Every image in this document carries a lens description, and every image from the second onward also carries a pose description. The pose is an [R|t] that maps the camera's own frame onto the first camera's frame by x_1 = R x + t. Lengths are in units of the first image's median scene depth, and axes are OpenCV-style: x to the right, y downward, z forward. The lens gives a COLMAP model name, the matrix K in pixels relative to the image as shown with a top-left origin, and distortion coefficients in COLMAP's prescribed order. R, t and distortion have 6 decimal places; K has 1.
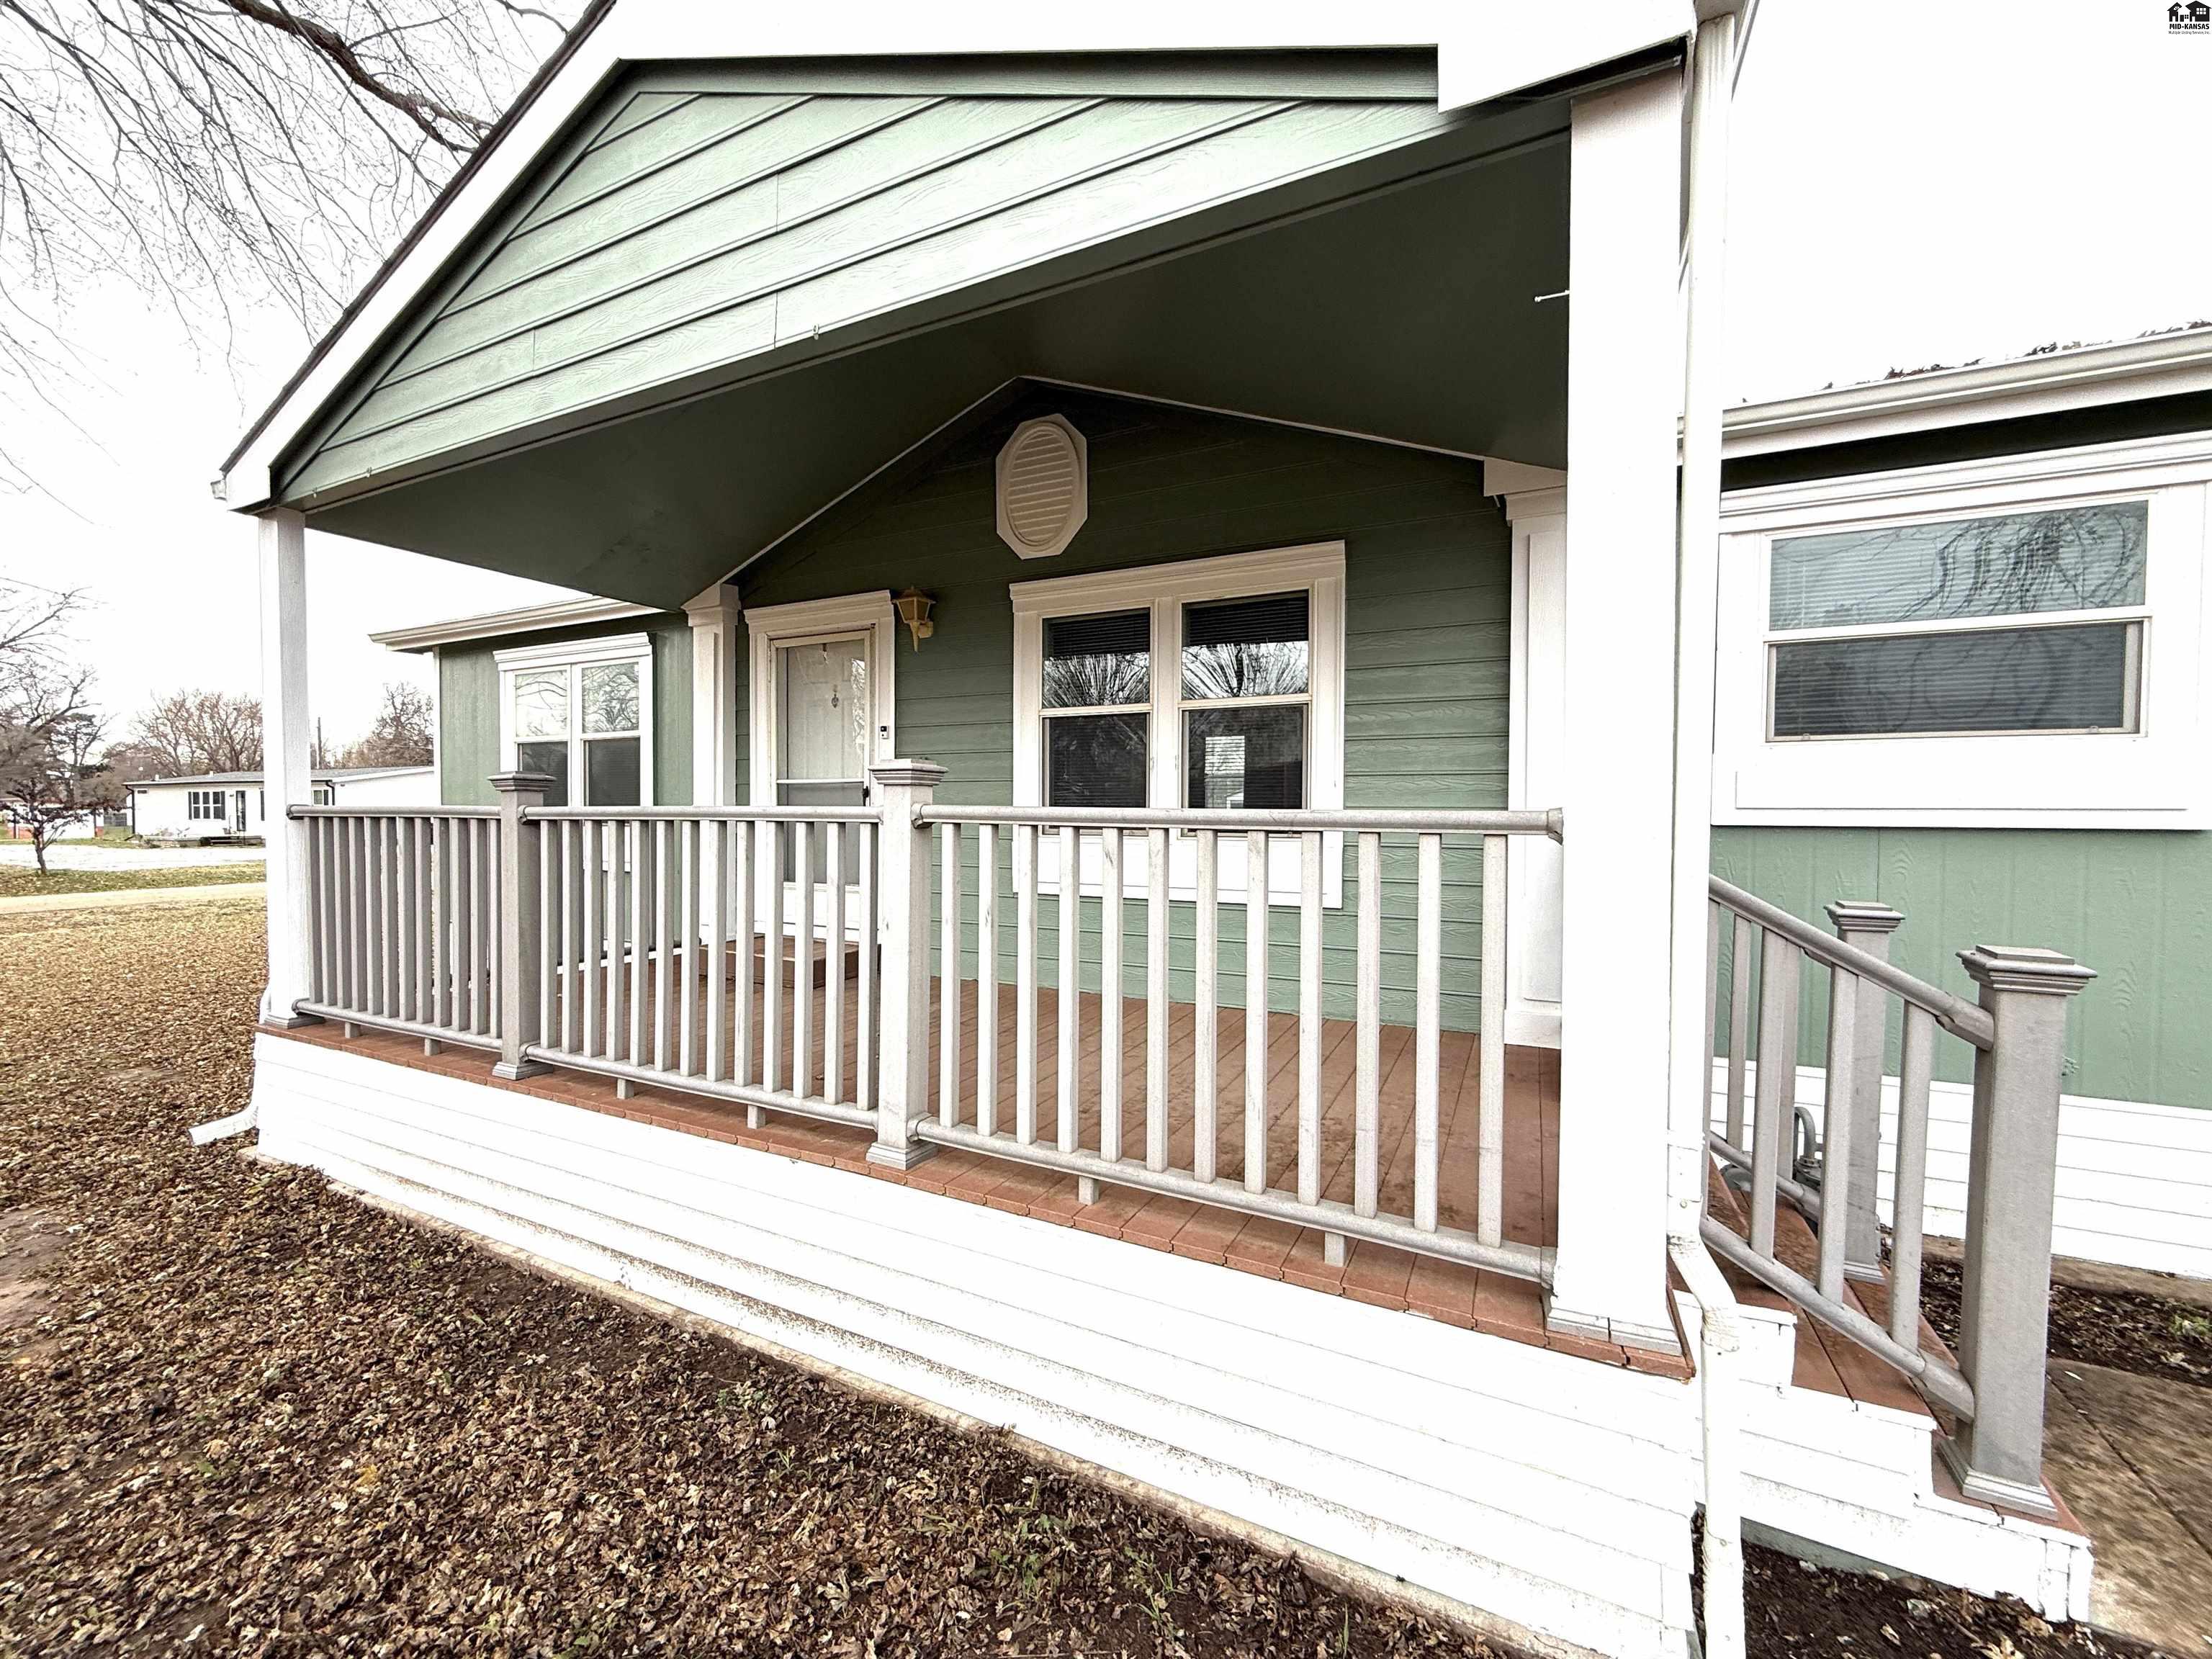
lens RADIAL K [[875.5, 0, 1107.8], [0, 875.5, 829.8], [0, 0, 1]] dist [-0.000719, 0.000923]
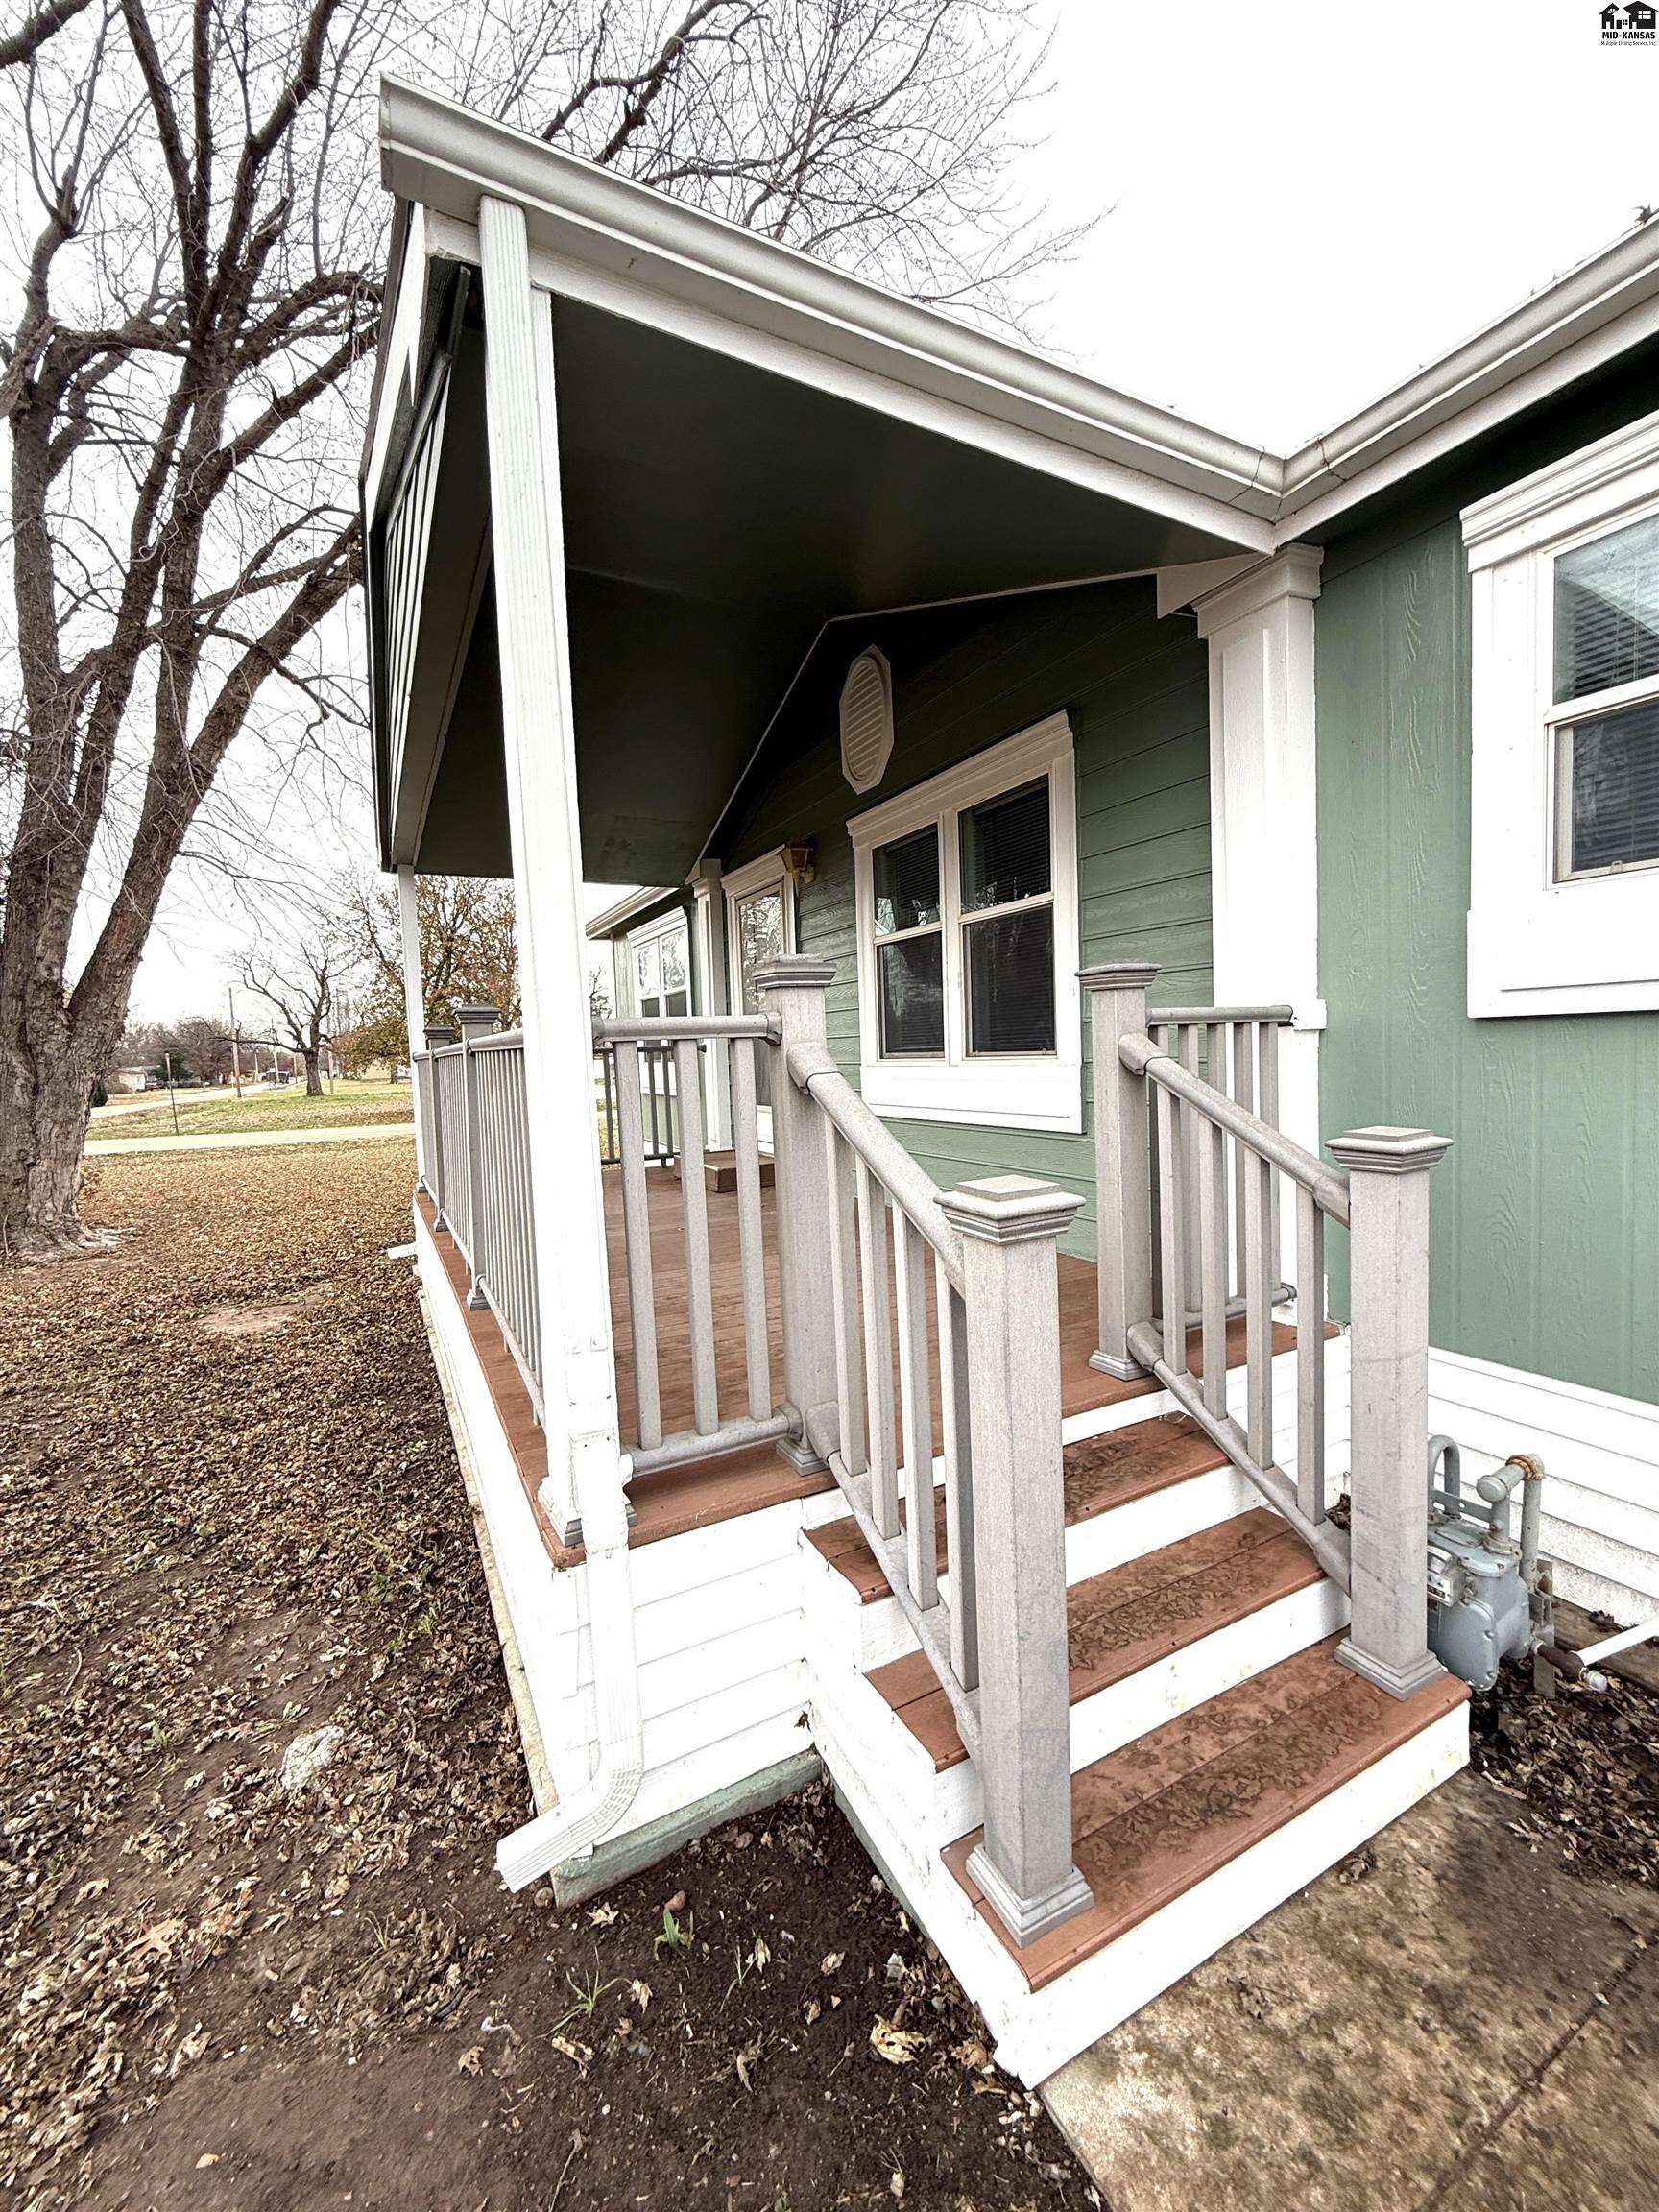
lens RADIAL K [[875.5, 0, 833.5], [0, 875.5, 1104.0], [0, 0, 1]] dist [-0.000719, 0.000923]
pose [[0.811970, 0.001981, -0.583695, 0.524868], [0.029247, 0.998600, 0.044074, 0.012307], [0.582965, -0.052858, 0.810776, 0.127847]]
